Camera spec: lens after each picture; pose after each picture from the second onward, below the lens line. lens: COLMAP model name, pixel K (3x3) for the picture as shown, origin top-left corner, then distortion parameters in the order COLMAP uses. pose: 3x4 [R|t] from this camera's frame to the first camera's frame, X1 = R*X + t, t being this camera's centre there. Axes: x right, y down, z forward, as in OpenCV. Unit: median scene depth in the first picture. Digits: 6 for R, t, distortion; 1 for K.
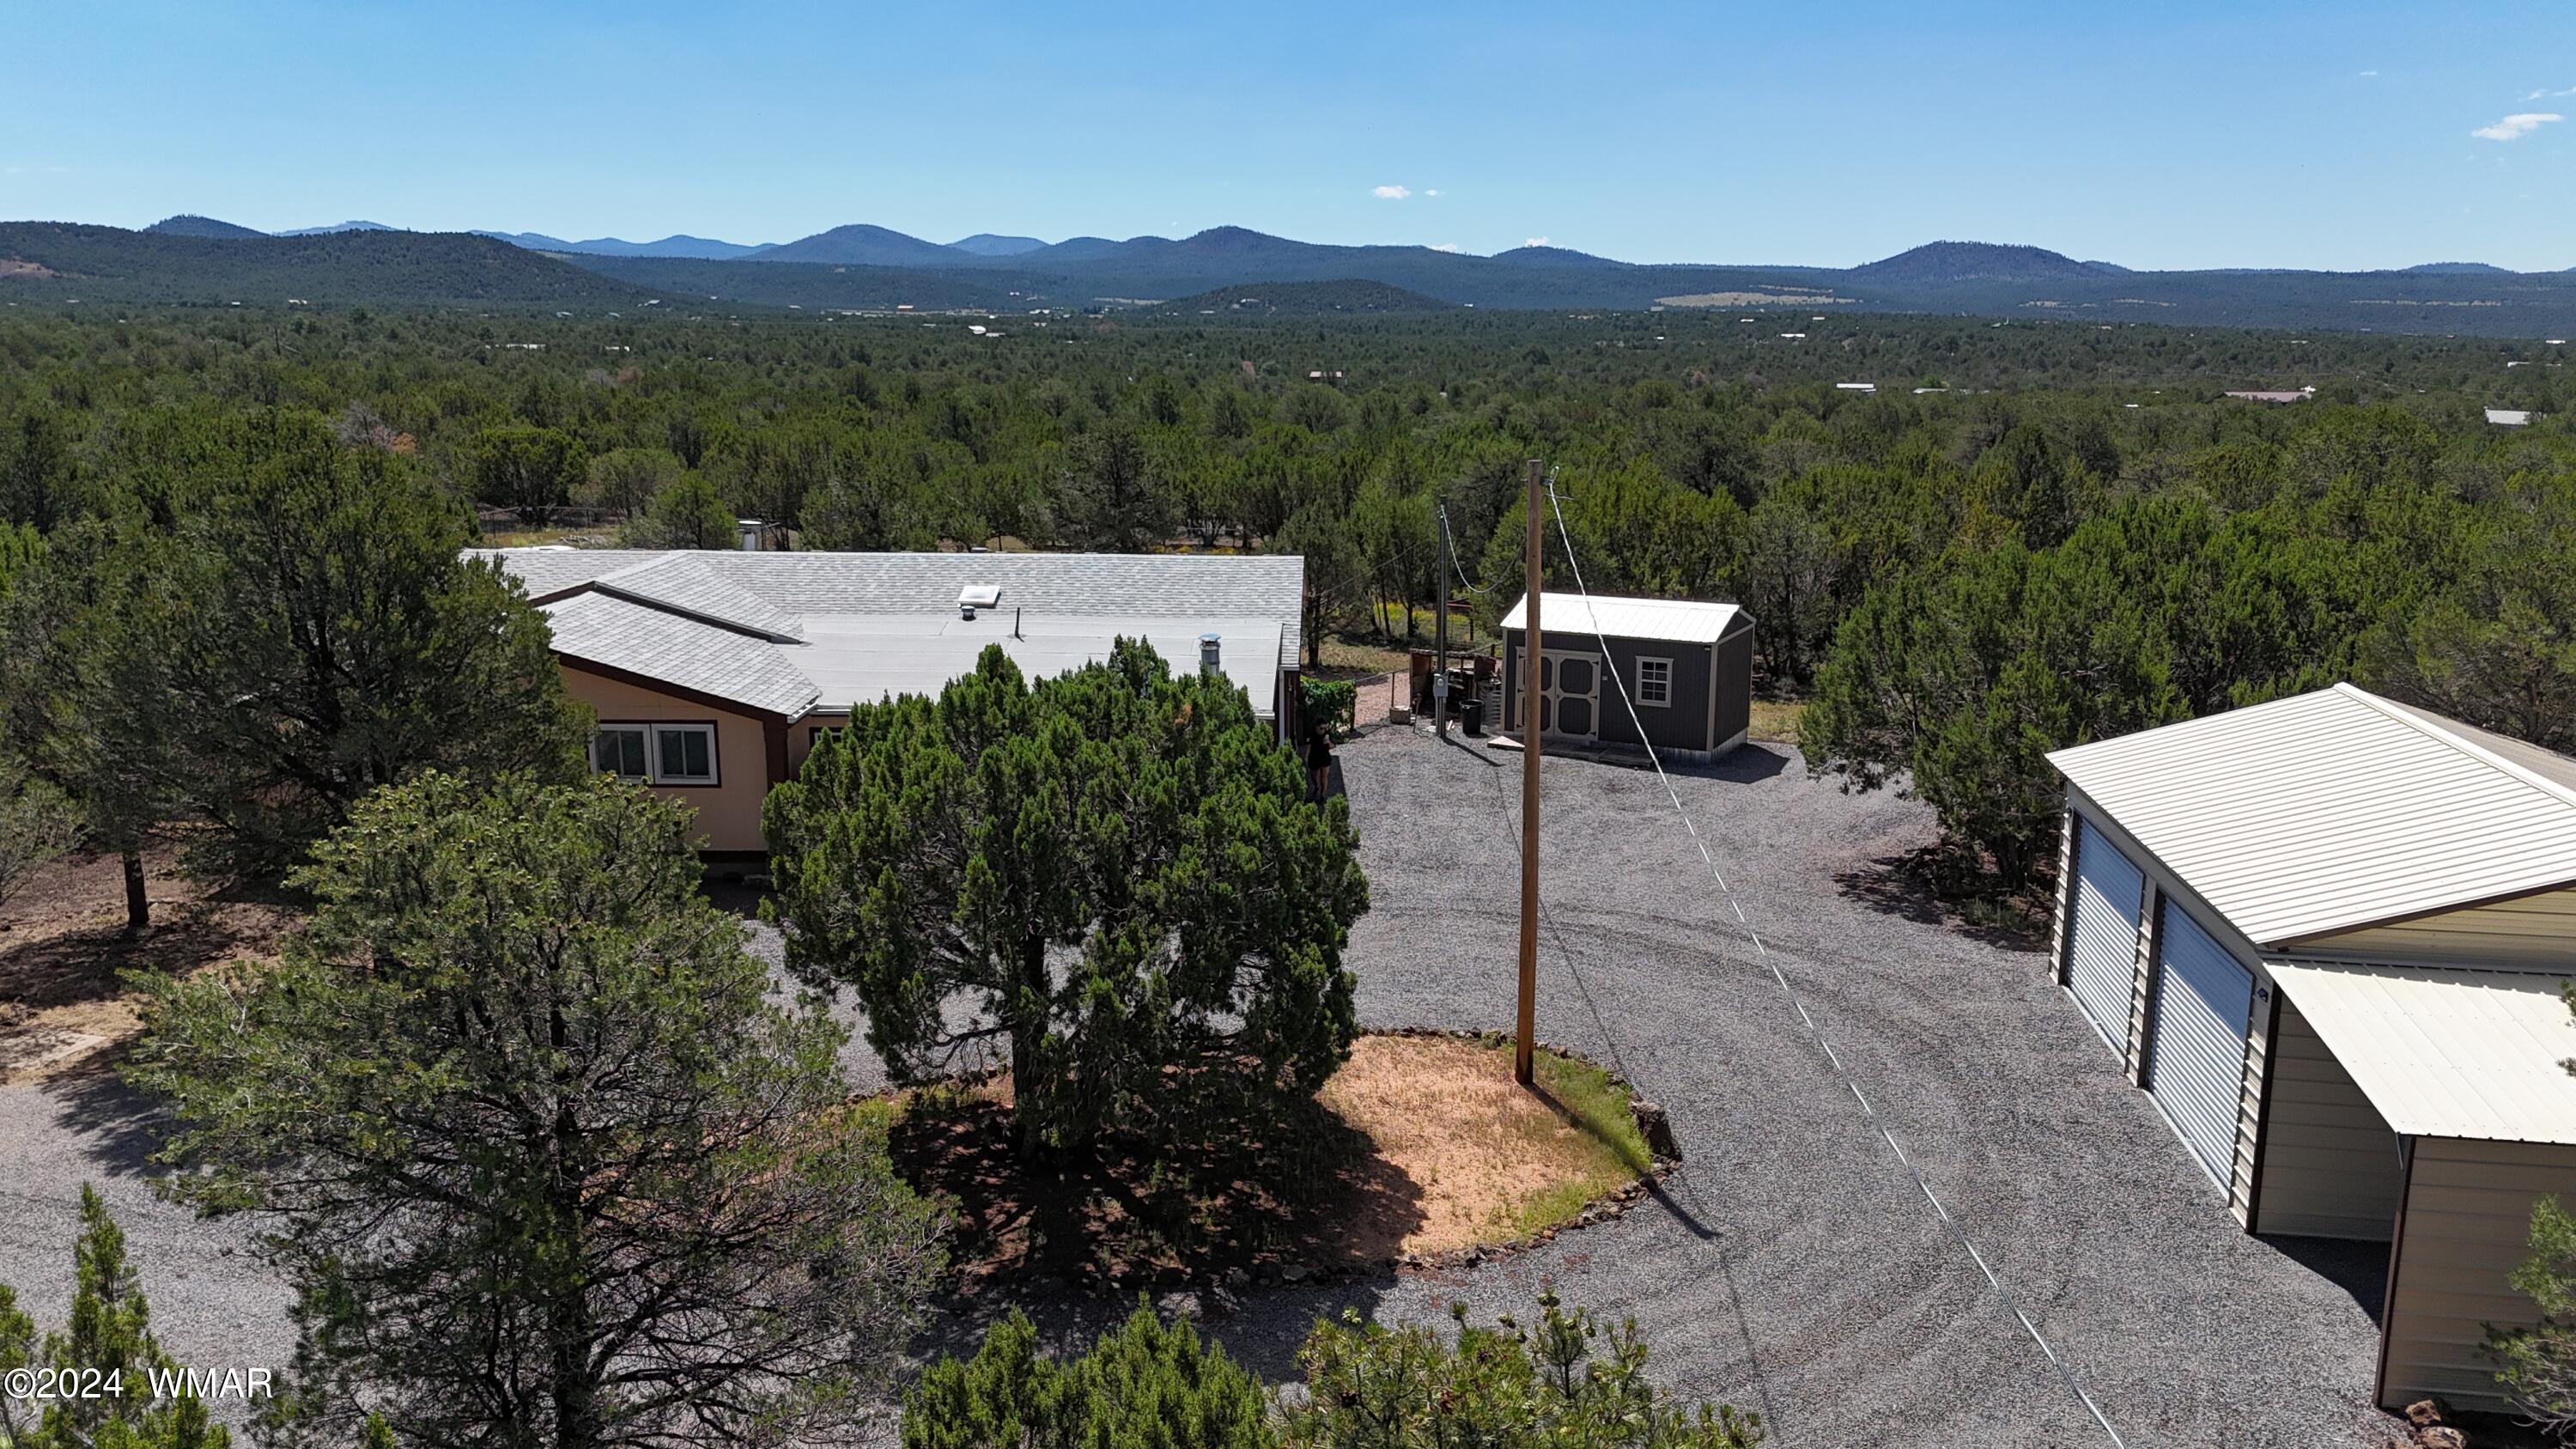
lens RADIAL K [[1895.4, 0, 1293.5], [0, 1895.4, 718.8], [0, 0, 1]] dist [0.077530, -0.078538]
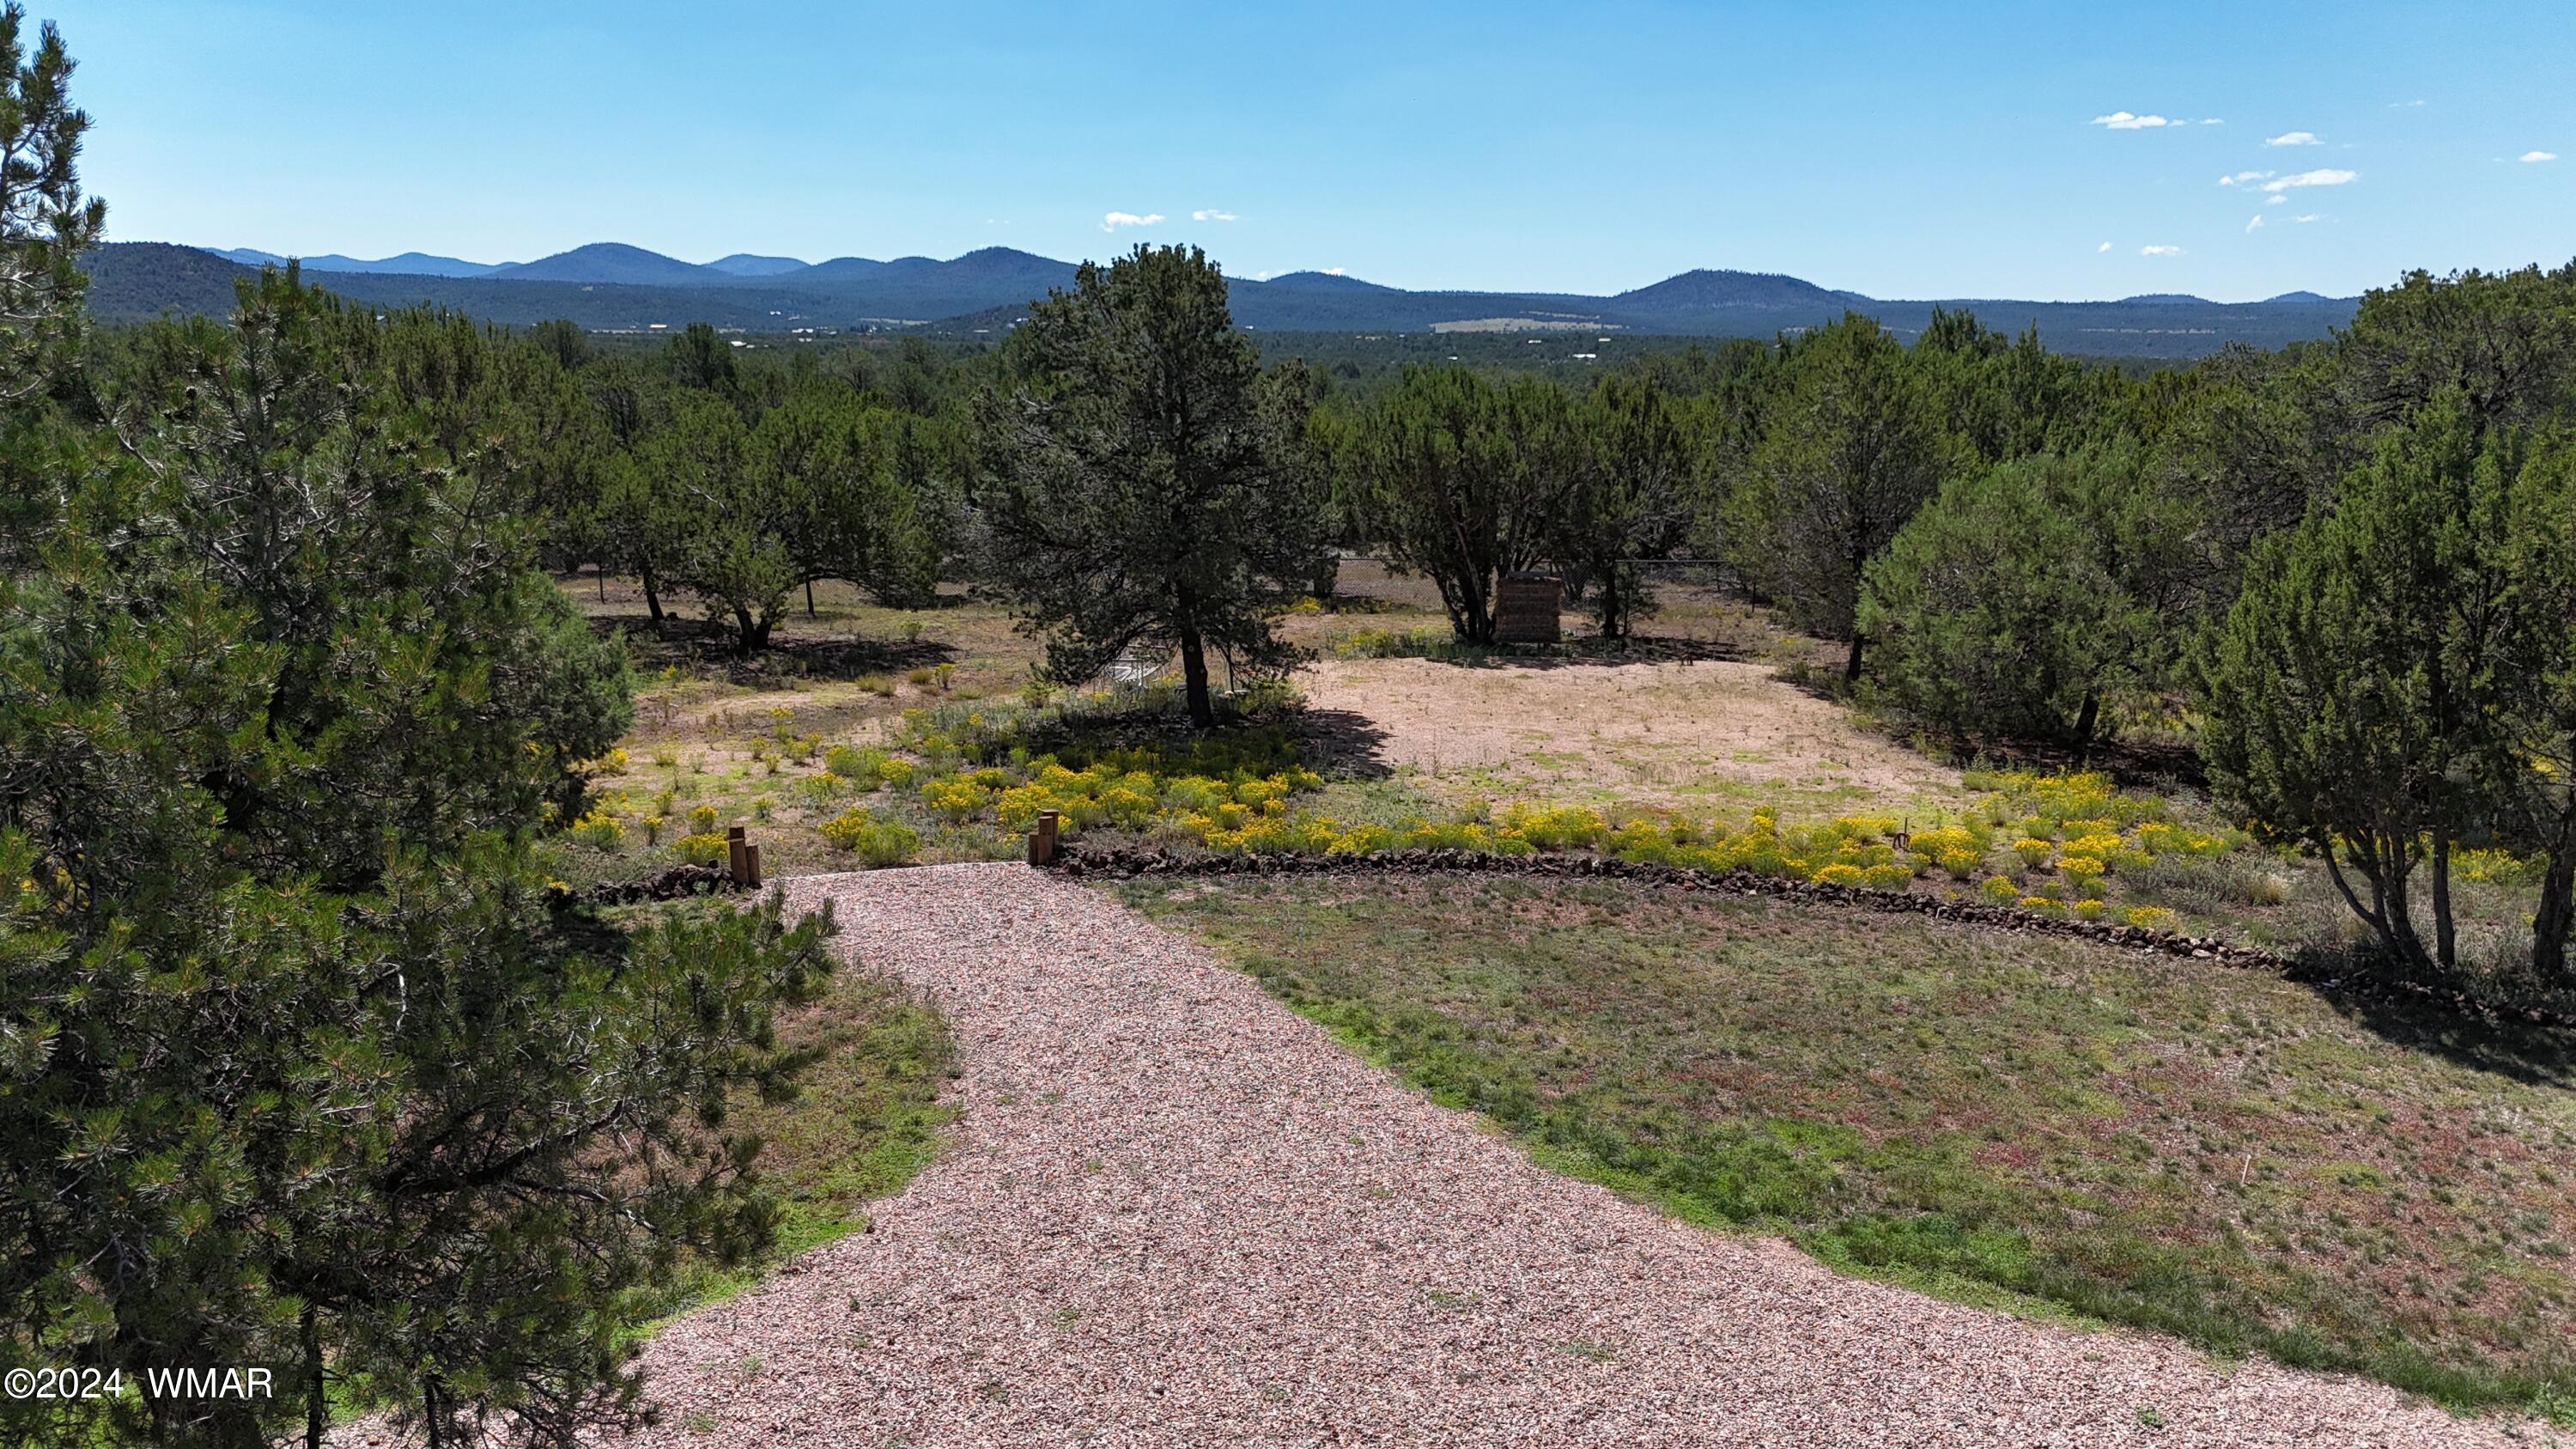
lens RADIAL K [[1895.4, 0, 1293.5], [0, 1895.4, 718.8], [0, 0, 1]] dist [0.077530, -0.078538]
pose [[0.993073, -0.019256, 0.115908, -0.254032], [0.020737, 0.999718, -0.011584, -0.150445], [-0.115652, 0.013907, 0.993192, 1.464636]]
